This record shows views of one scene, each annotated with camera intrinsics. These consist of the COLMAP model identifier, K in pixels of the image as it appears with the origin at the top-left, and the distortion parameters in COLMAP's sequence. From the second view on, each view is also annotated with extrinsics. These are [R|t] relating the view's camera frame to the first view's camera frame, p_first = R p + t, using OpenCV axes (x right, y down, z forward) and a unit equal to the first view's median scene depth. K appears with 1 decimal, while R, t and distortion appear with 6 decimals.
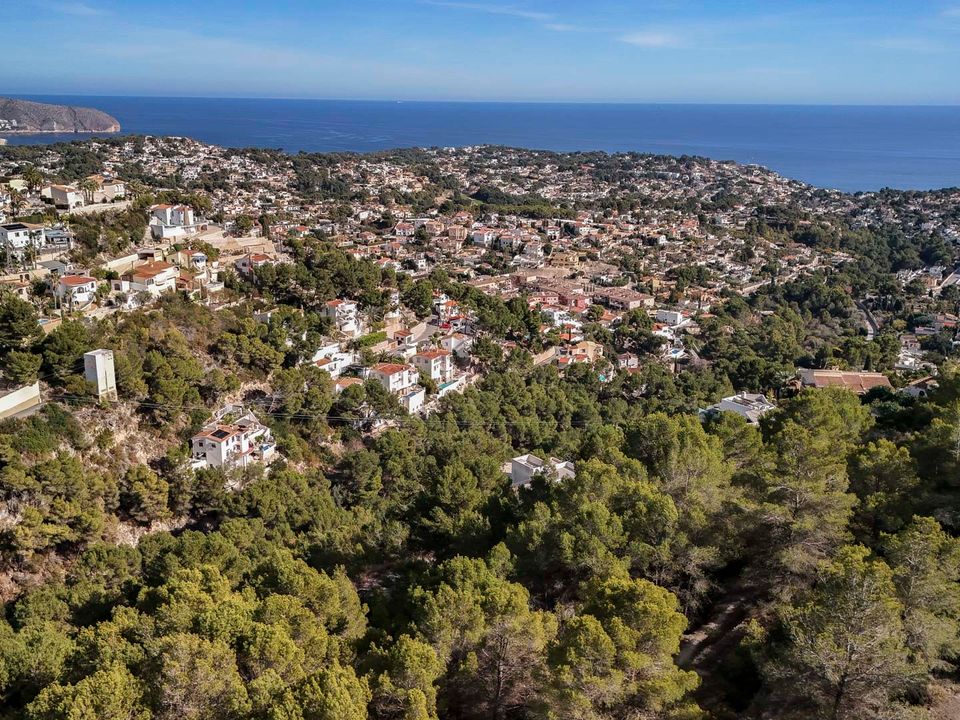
lens RADIAL K [[757.8, 0, 461.6], [0, 757.8, 360.8], [0, 0, 1]] dist [0.007605, 0.015236]
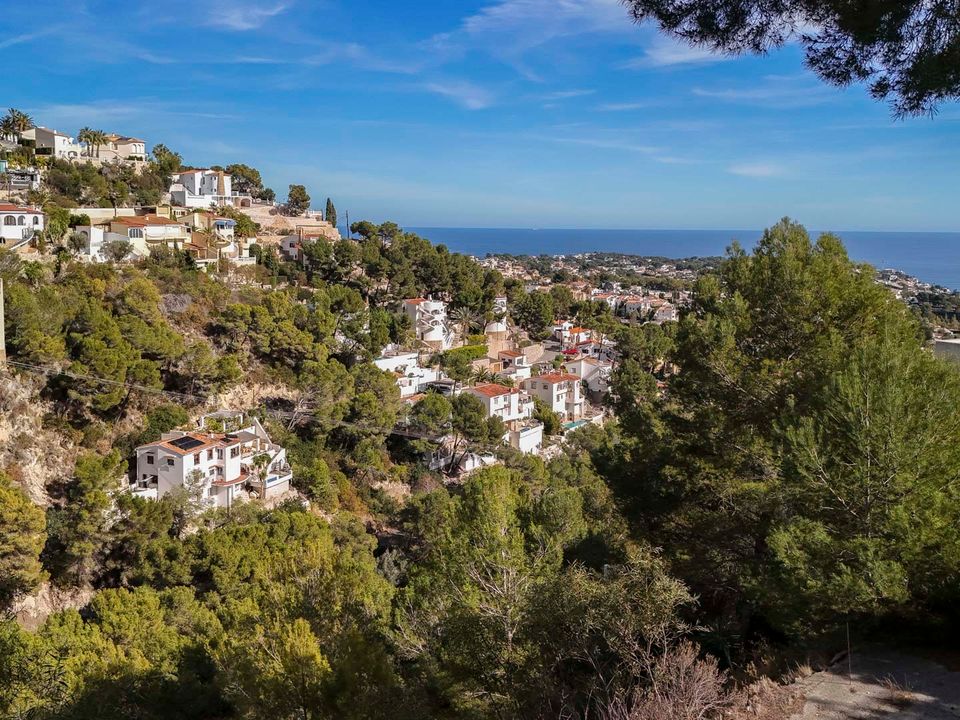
lens RADIAL K [[736.2, 0, 480.0], [0, 736.2, 360.0], [0, 0, 1]] dist [0.034562, -0.003610]
pose [[0.993080, 0.008001, -0.117171, -0.028573], [-0.027744, 0.985422, -0.167853, 0.091693], [0.114120, 0.169942, 0.978824, 0.357635]]
